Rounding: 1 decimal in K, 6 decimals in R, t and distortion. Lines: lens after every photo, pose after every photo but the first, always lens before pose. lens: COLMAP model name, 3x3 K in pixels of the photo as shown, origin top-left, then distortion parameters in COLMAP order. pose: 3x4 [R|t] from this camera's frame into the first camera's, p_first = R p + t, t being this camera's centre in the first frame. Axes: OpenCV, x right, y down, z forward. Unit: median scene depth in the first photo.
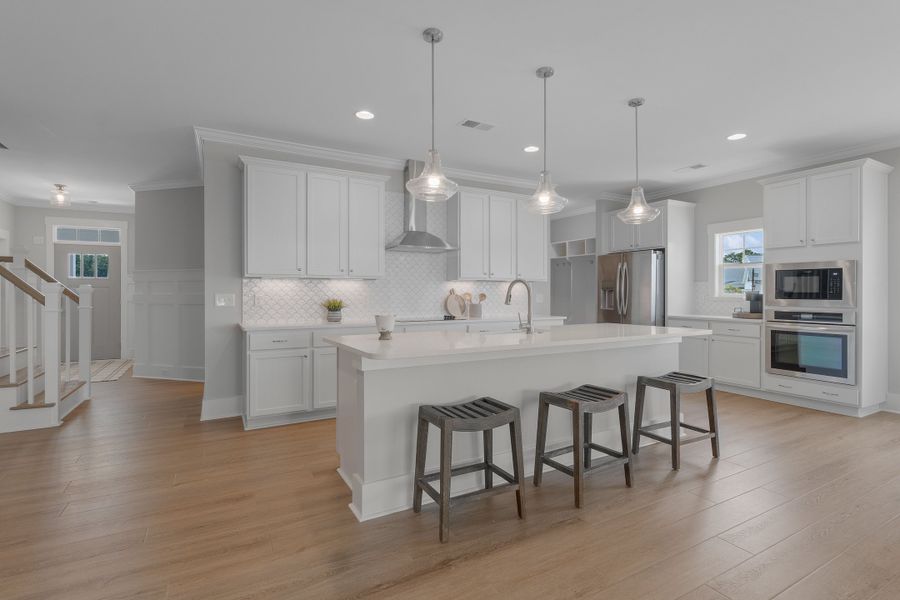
lens RADIAL K [[427.9, 0, 452.4], [0, 427.9, 297.7], [0, 0, 1]] dist [-0.001608, -0.000119]
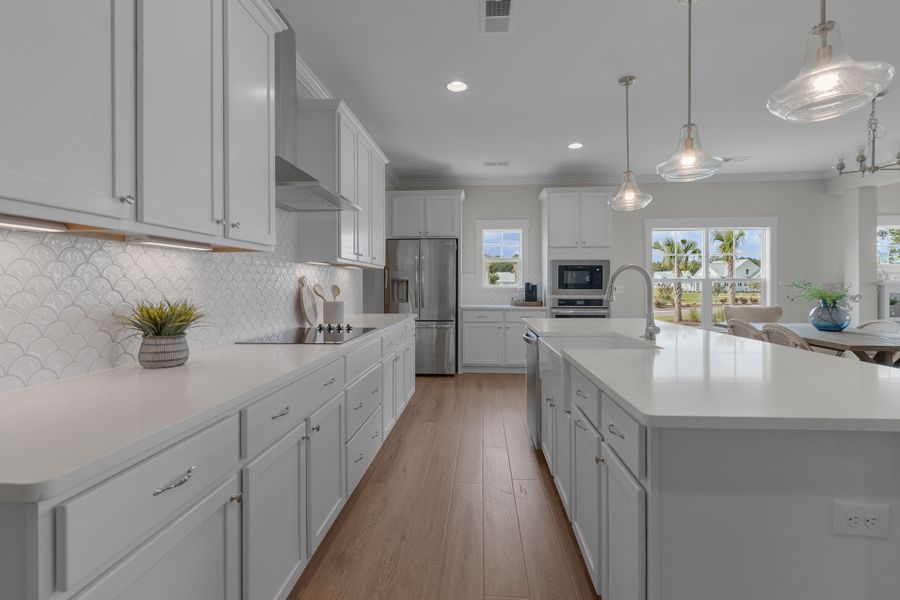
lens RADIAL K [[427.9, 0, 451.5], [0, 427.9, 292.4], [0, 0, 1]] dist [-0.001608, -0.000119]
pose [[0.540331, -0.015623, 0.841308, -0.442595], [0.007574, 0.999877, 0.013704, -0.007011], [-0.841419, -0.001033, 0.540383, 0.621012]]
